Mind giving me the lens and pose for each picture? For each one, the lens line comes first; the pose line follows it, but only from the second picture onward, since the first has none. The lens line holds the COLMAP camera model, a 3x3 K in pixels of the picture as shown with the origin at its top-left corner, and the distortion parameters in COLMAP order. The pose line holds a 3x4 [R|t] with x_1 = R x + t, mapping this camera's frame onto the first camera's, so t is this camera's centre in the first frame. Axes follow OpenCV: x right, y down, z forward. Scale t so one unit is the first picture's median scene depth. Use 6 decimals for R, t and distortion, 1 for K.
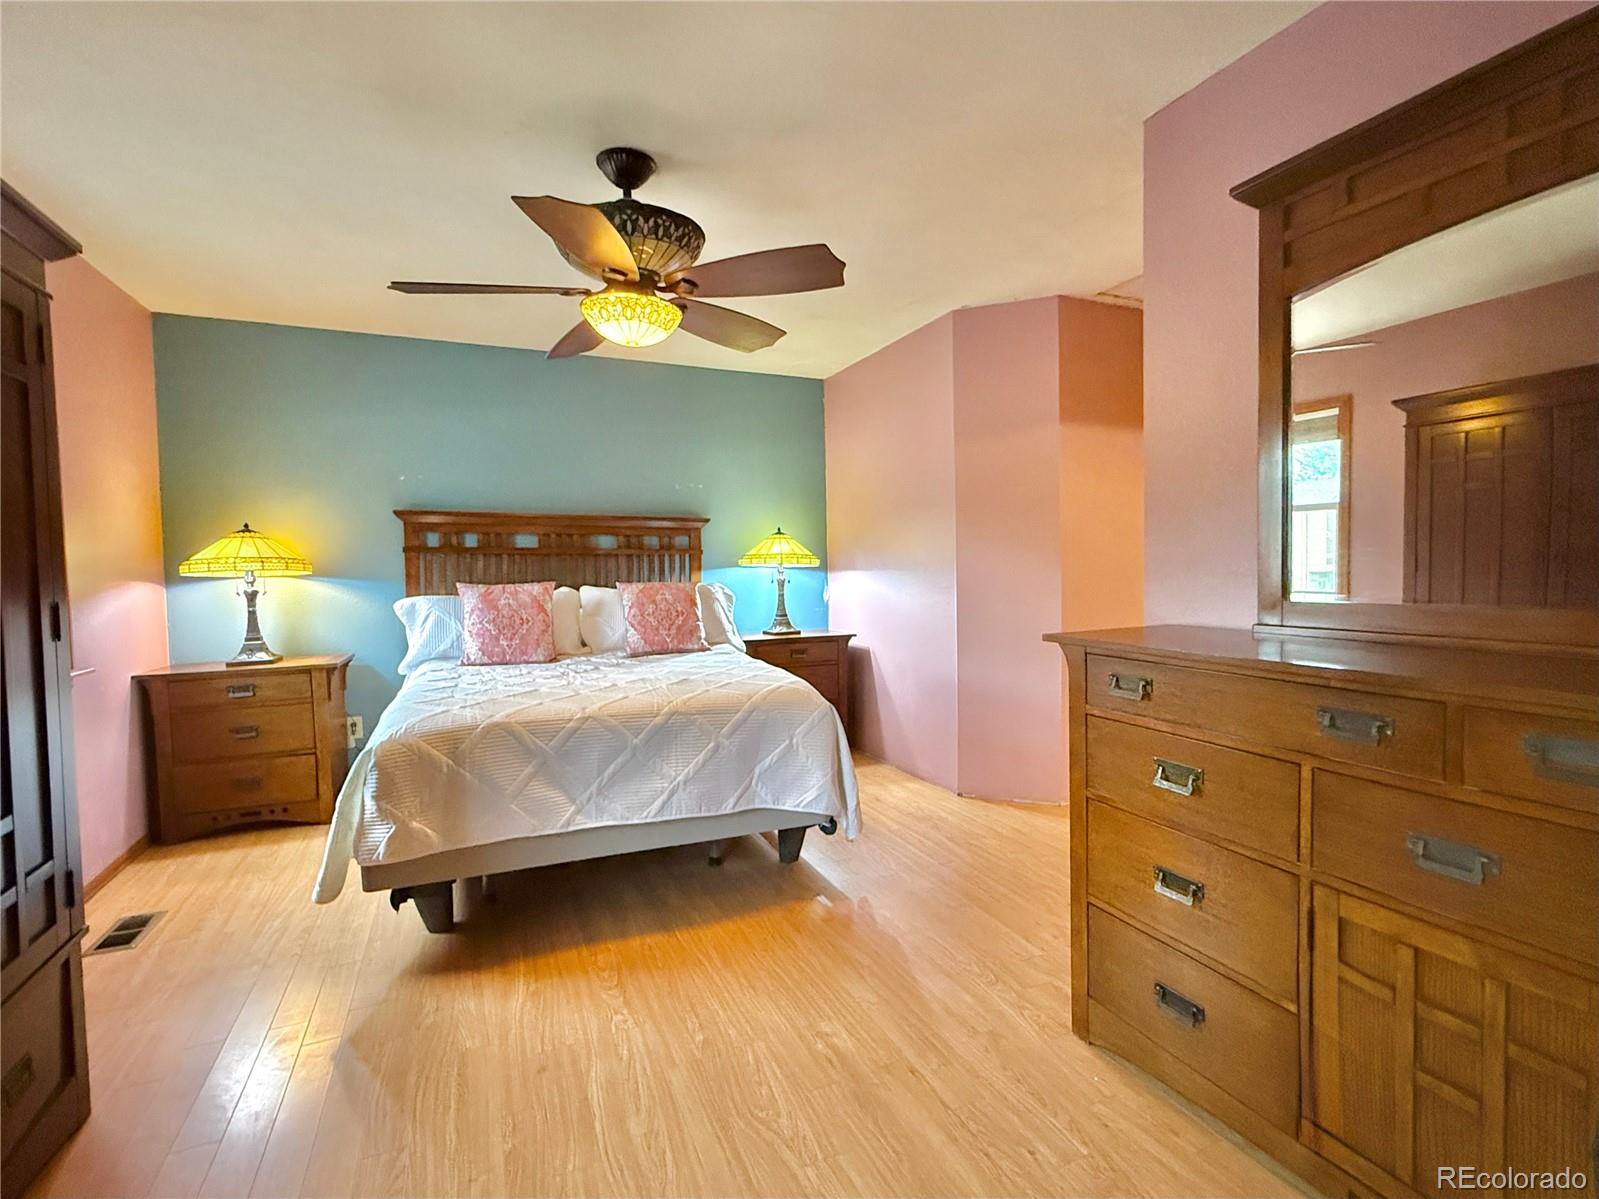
lens RADIAL K [[746.7, 0, 799.5], [0, 746.7, 599.5], [0, 0, 1]] dist [-0.001034, 0.000414]
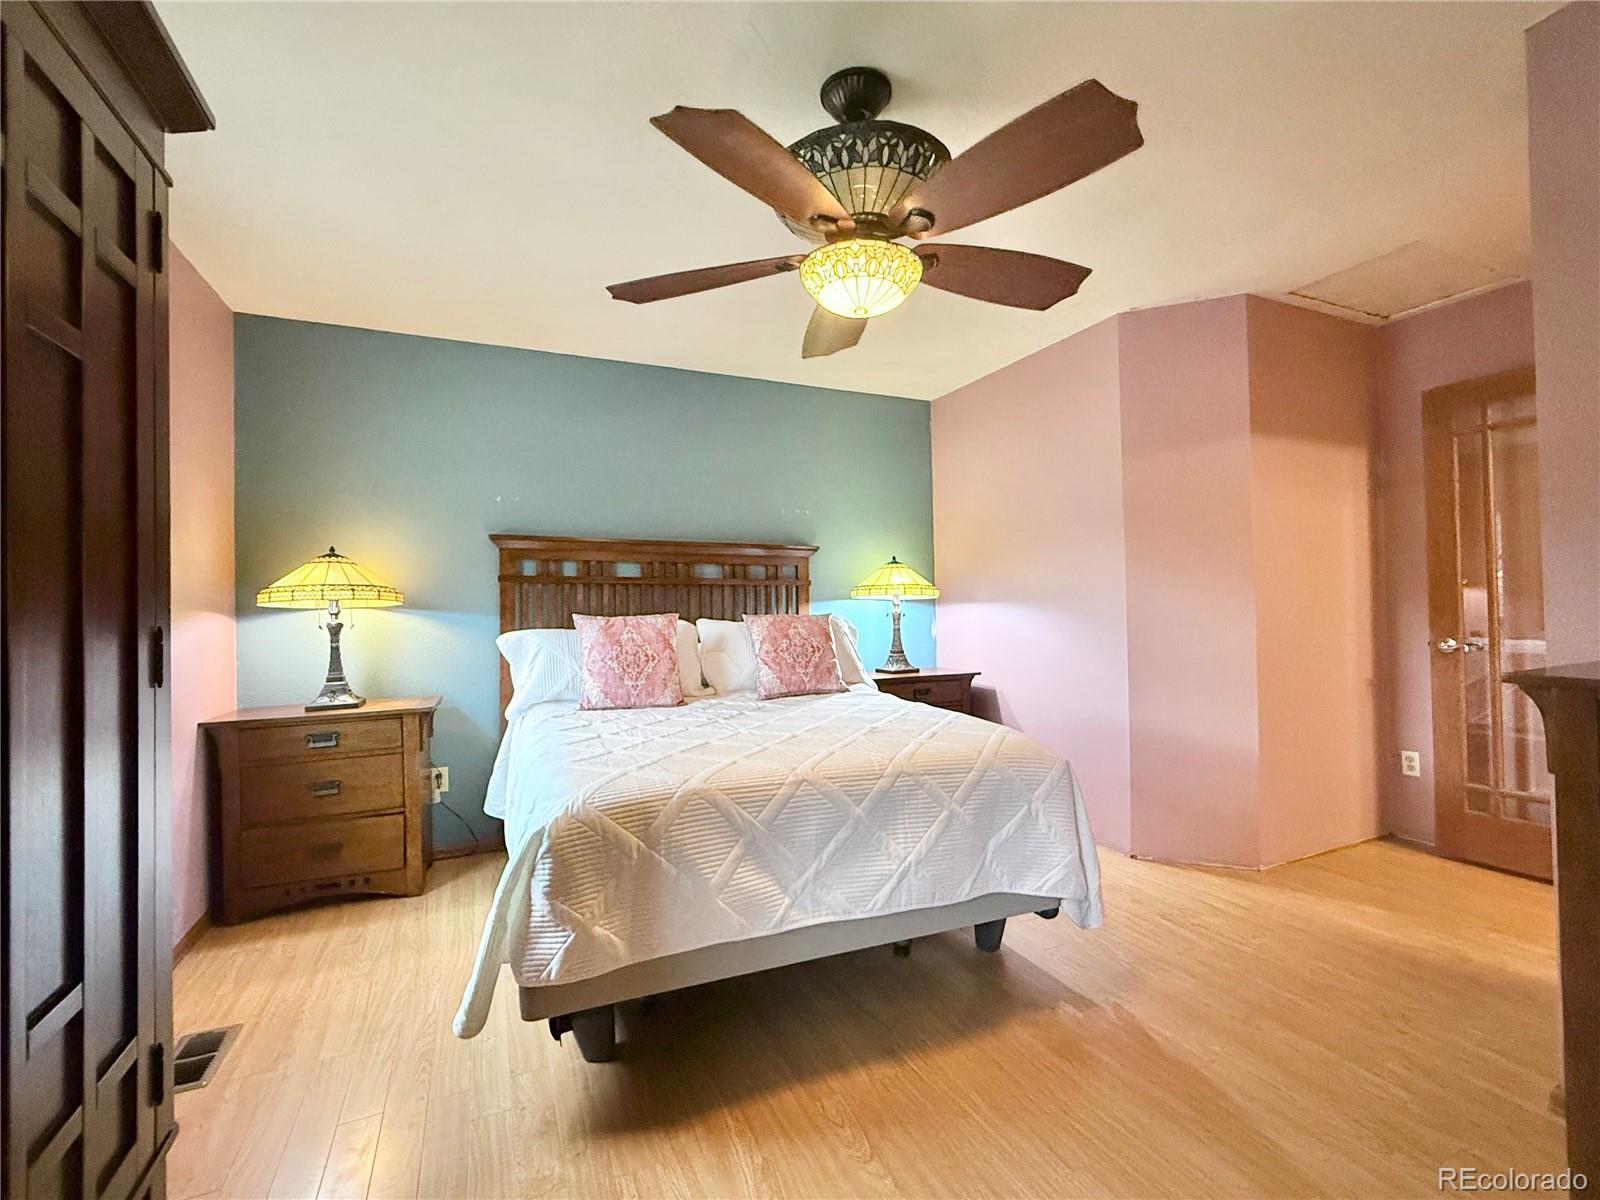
lens RADIAL K [[711.7, 0, 800.0], [0, 711.7, 600.0], [0, 0, 1]] dist [-0.001125, -0.000290]
pose [[0.999995, -0.001223, 0.002804, -0.196810], [0.001373, 0.998547, -0.053866, 0.006215], [-0.002734, 0.053870, 0.998544, 0.169226]]
